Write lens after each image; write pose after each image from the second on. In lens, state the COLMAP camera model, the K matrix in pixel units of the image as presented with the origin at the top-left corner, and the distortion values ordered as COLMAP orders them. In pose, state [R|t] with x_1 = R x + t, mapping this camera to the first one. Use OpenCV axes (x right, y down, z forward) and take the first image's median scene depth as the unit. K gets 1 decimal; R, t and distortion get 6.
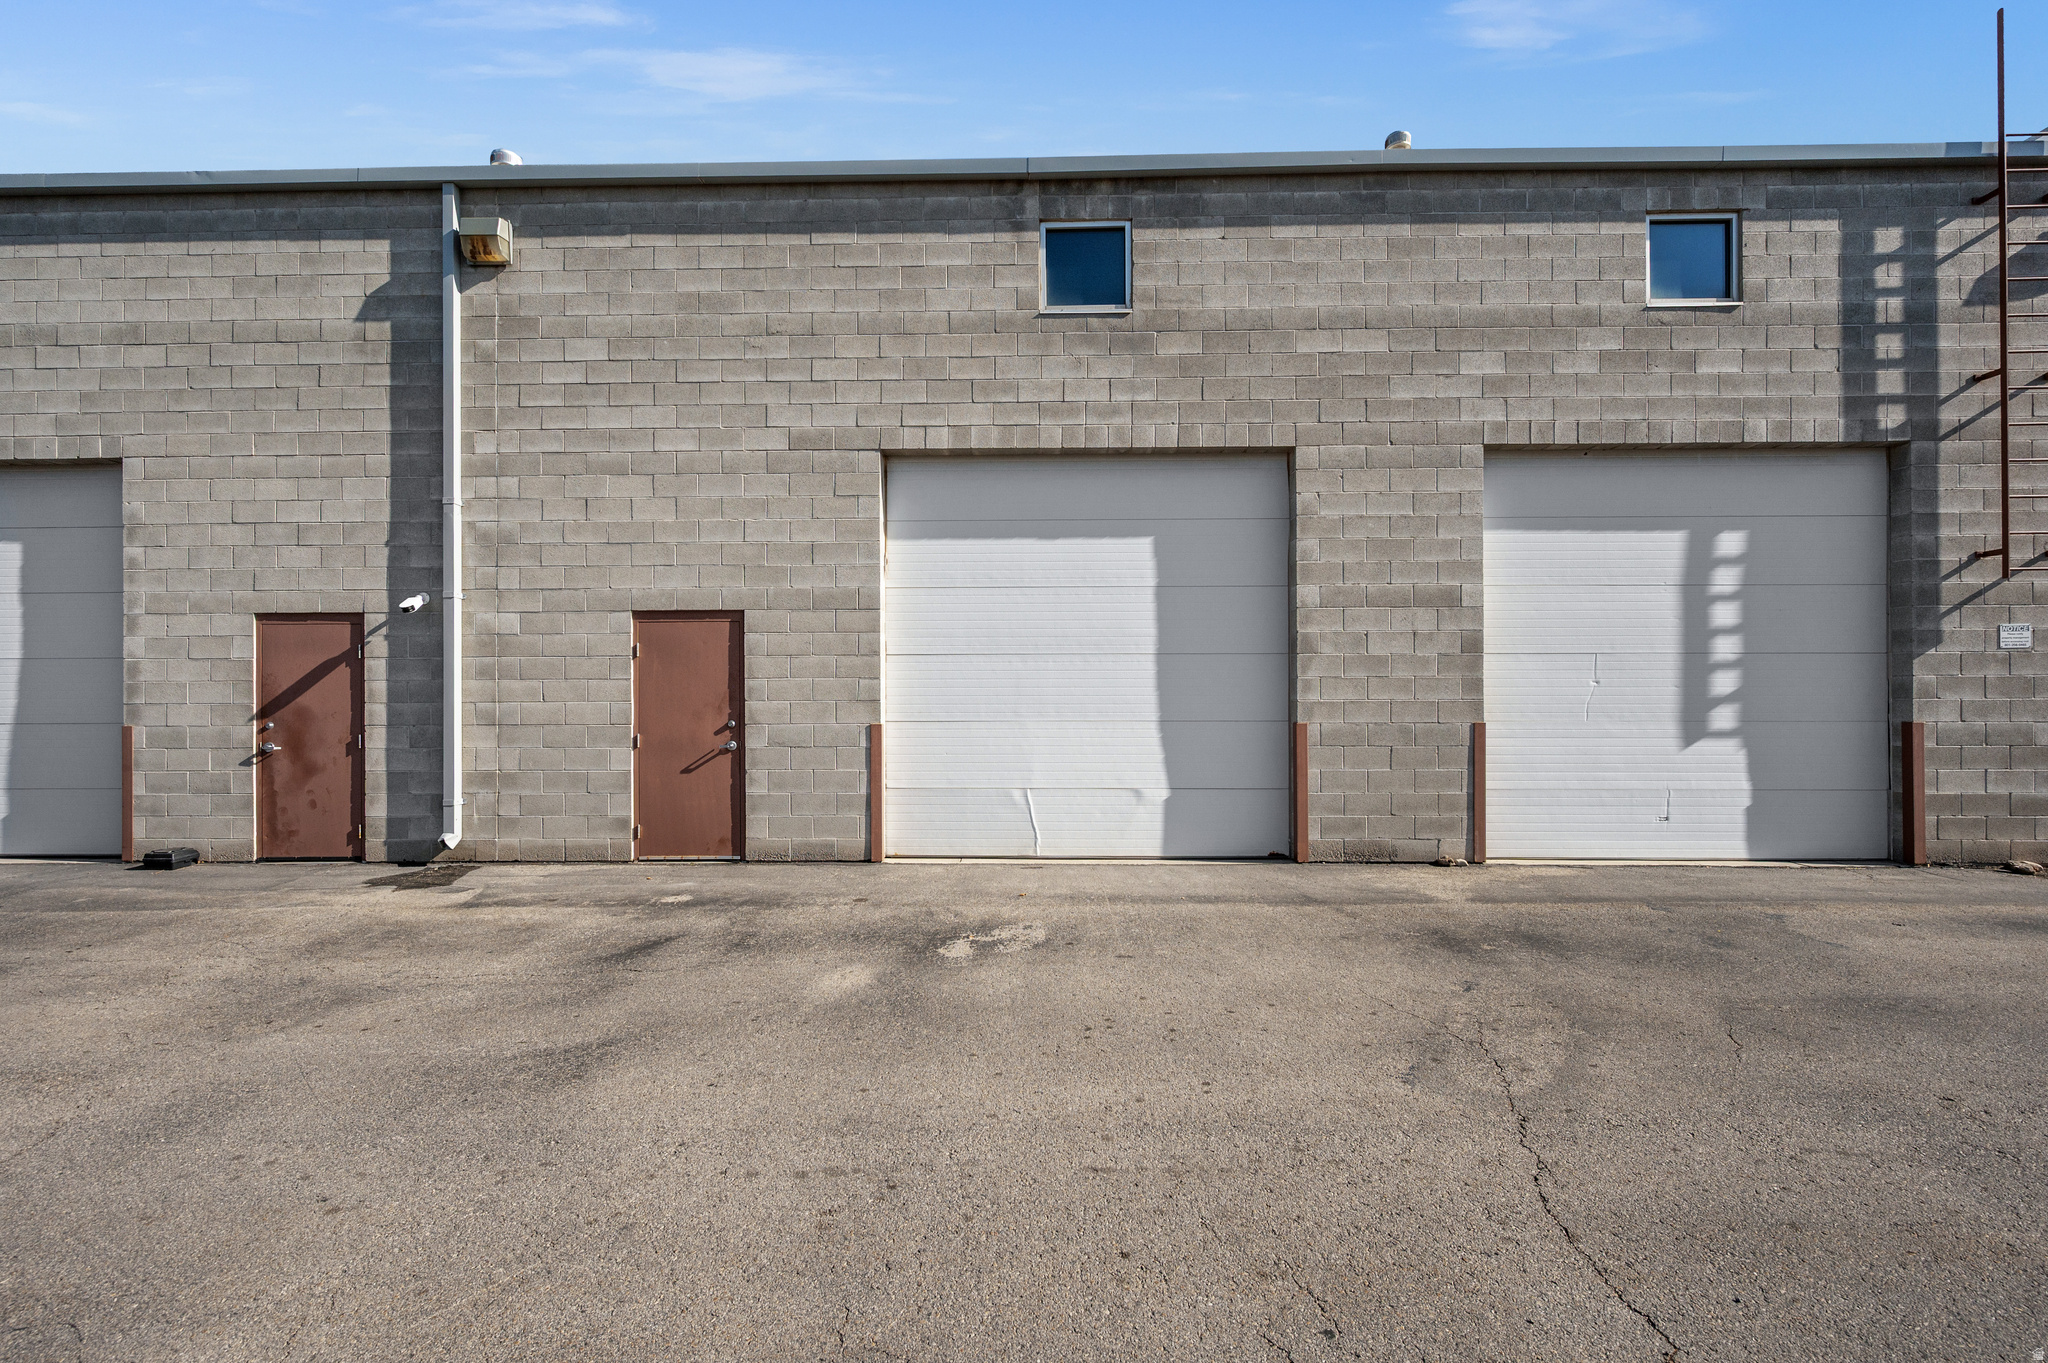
lens RADIAL K [[900.5, 0, 1023.8], [0, 900.5, 697.7], [0, 0, 1]] dist [0.000839, -0.000886]
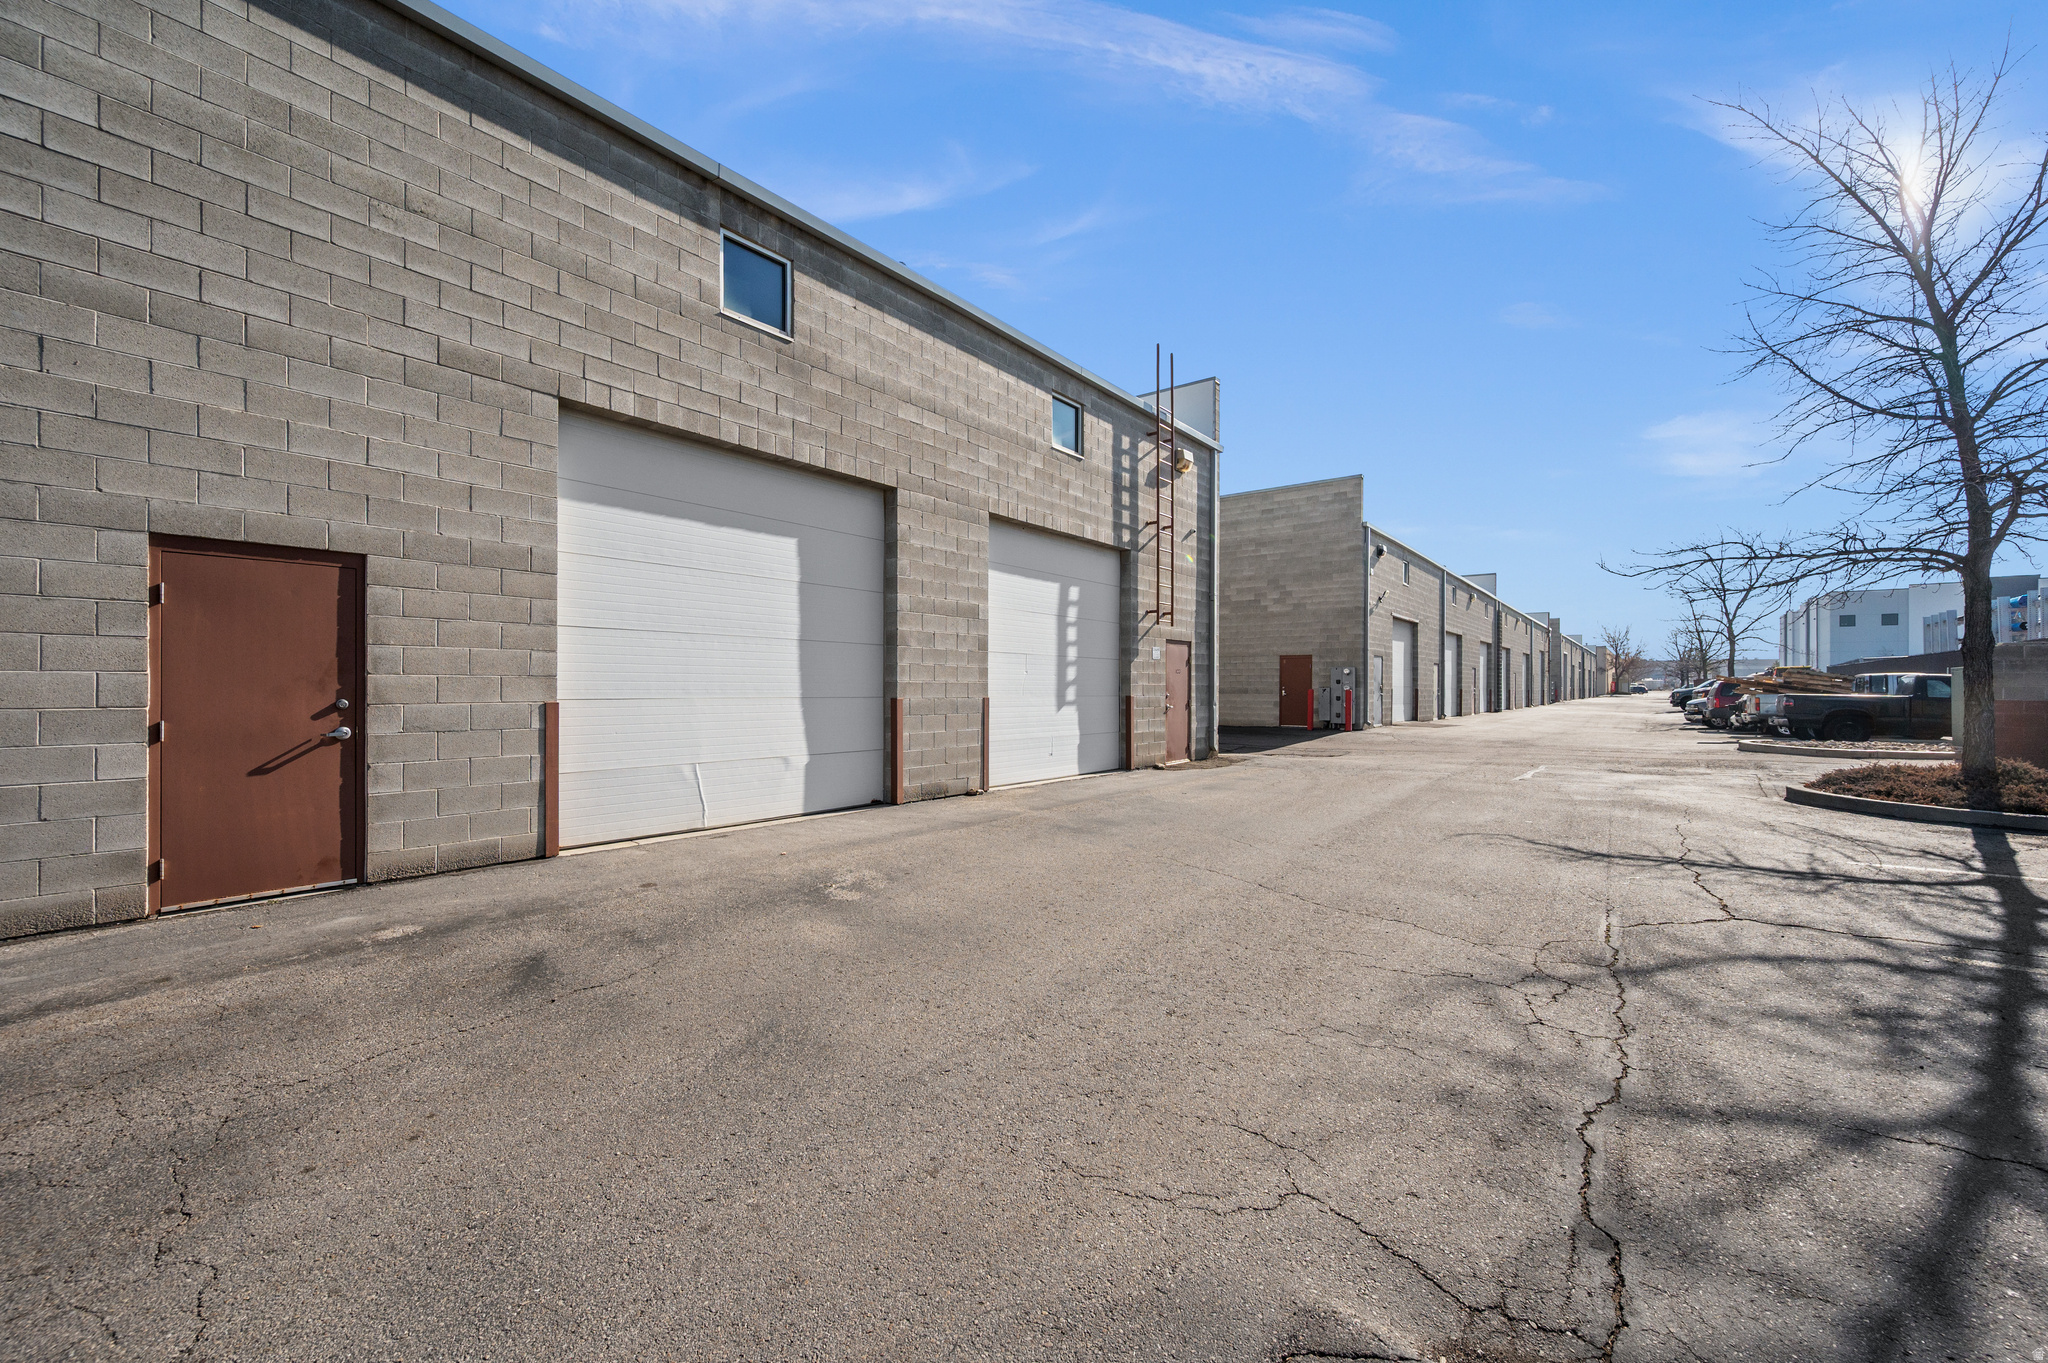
lens RADIAL K [[824.7, 0, 1022.5], [0, 824.7, 683.1], [0, 0, 1]] dist [-0.002560, 0.000204]
pose [[0.589298, 0.009190, 0.807863, -0.554871], [-0.010965, 0.999934, -0.003377, 0.007861], [-0.807841, -0.006868, 0.589360, 0.140731]]
